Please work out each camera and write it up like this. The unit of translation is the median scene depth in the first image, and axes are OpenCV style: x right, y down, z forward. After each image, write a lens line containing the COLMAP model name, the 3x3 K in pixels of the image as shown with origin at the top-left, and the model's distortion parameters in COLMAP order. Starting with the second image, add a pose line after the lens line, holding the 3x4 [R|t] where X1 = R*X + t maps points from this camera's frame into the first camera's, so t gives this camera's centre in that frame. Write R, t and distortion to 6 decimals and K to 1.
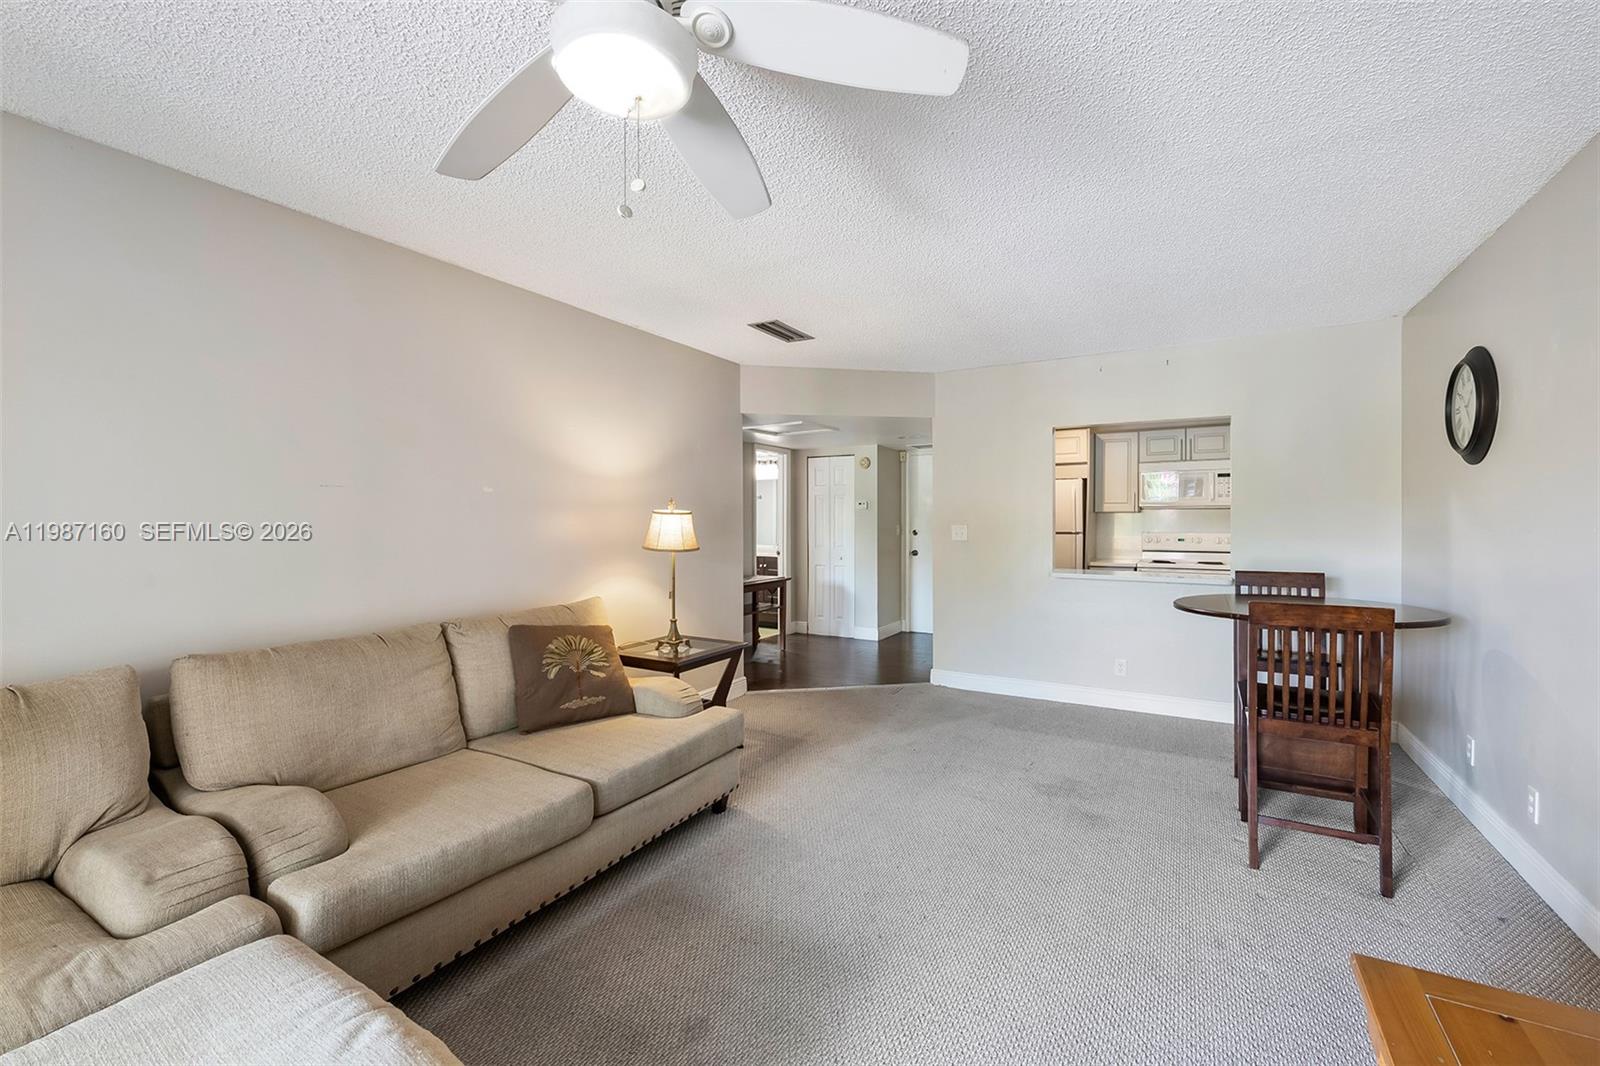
lens RADIAL K [[667.7, 0, 796.1], [0, 667.7, 534.1], [0, 0, 1]] dist [-0.000565, -0.000765]
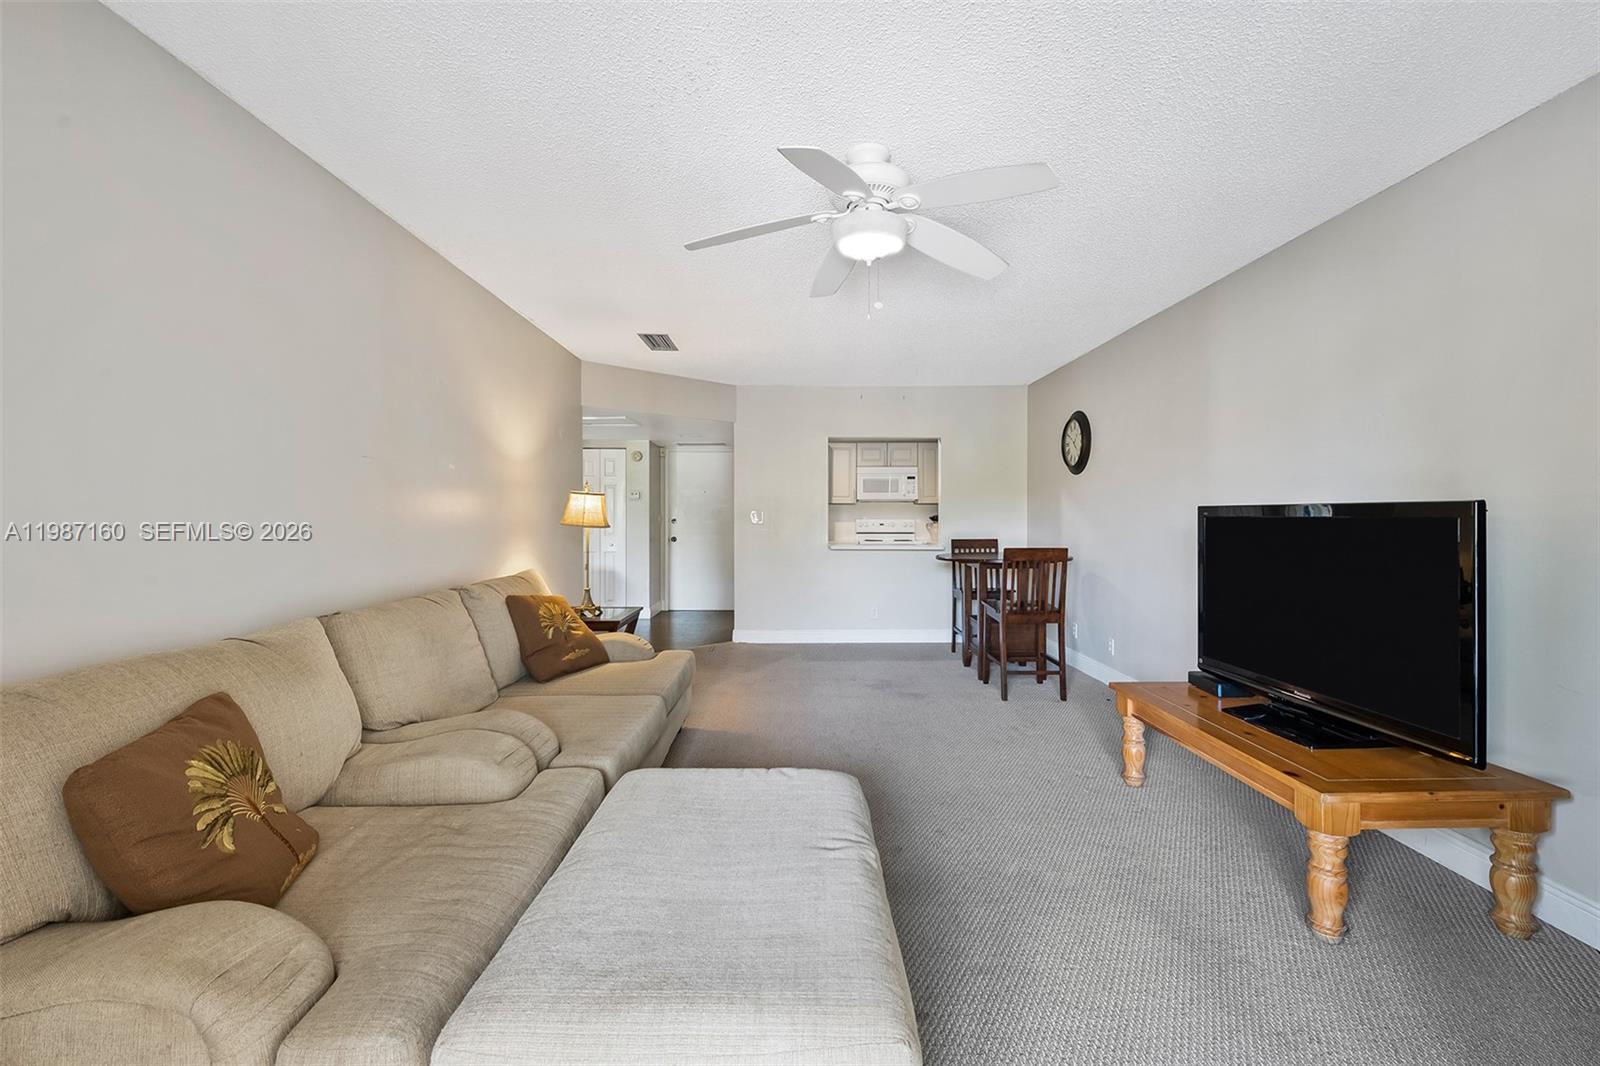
lens RADIAL K [[667.7, 0, 804.9], [0, 667.7, 534.3], [0, 0, 1]] dist [-0.000565, -0.000765]
pose [[0.857152, -0.011738, 0.514930, -0.378493], [0.010016, 0.999931, 0.006120, 0.027703], [-0.514967, -0.000088, 0.857210, -0.129093]]
